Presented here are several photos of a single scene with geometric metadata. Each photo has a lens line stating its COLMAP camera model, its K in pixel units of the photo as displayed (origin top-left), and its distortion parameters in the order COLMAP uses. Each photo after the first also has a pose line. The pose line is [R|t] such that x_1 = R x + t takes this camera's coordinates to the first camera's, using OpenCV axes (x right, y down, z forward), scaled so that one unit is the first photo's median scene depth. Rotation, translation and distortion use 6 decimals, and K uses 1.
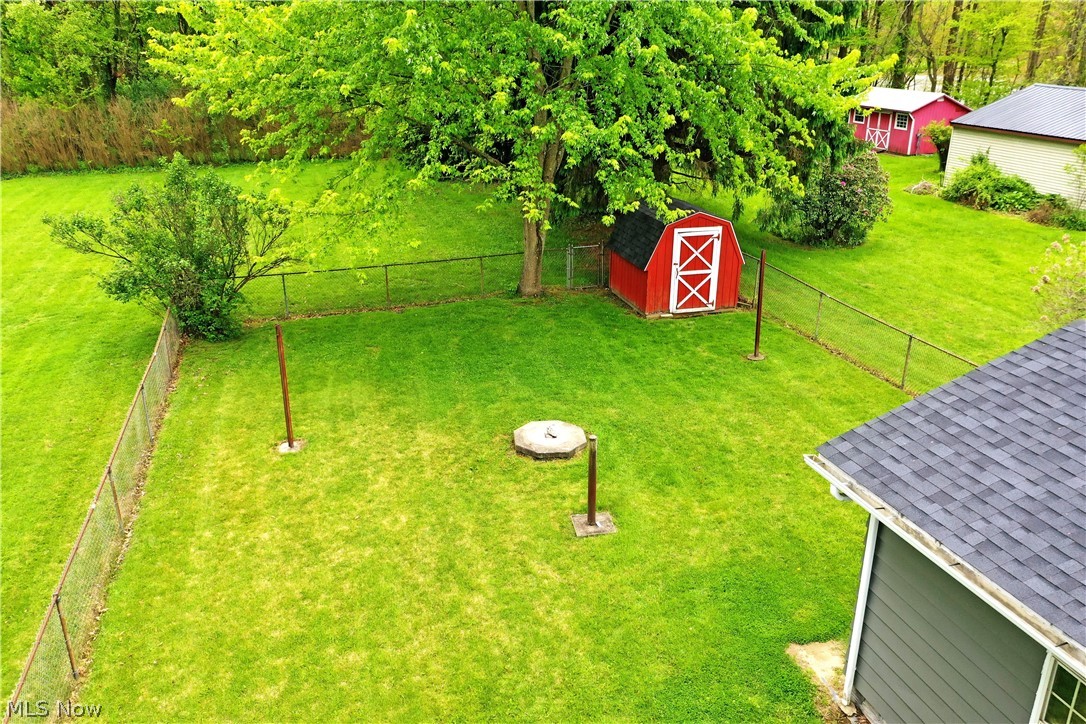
lens RADIAL K [[865.5, 0, 538.3], [0, 865.5, 359.2], [0, 0, 1]] dist [0.020270, -0.002671]
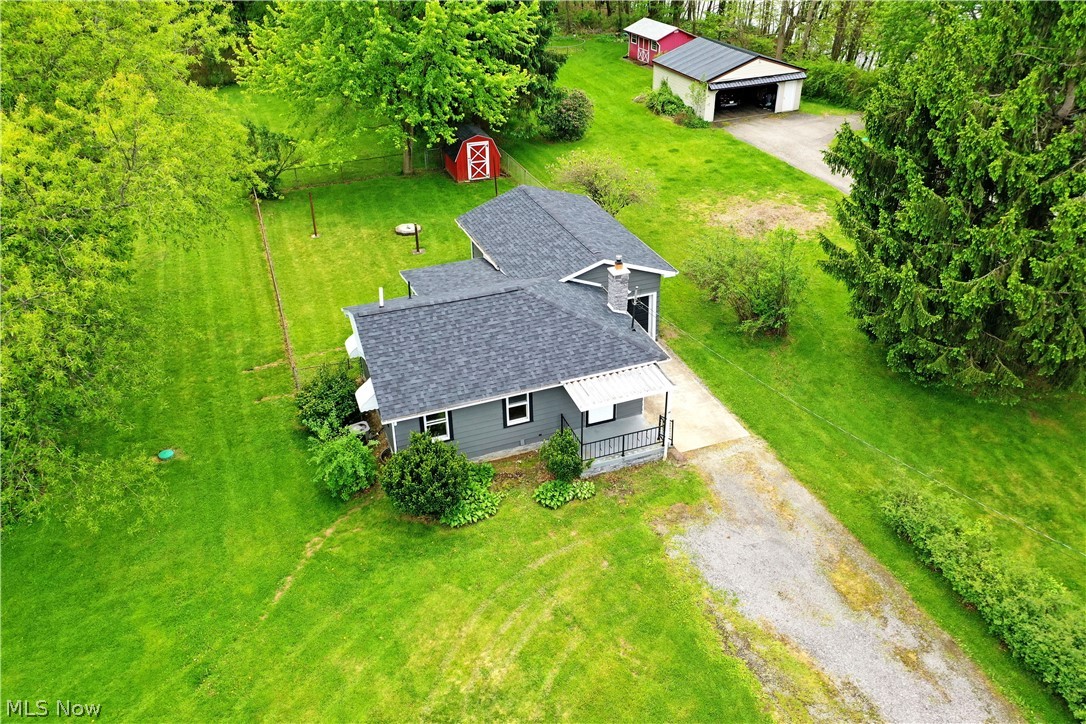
lens RADIAL K [[865.5, 0, 538.3], [0, 865.5, 359.2], [0, 0, 1]] dist [0.020270, -0.002671]
pose [[0.996645, -0.049967, 0.064825, 0.191661], [0.038730, 0.985654, 0.164277, 0.050739], [-0.072104, -0.161215, 0.984282, -1.562450]]
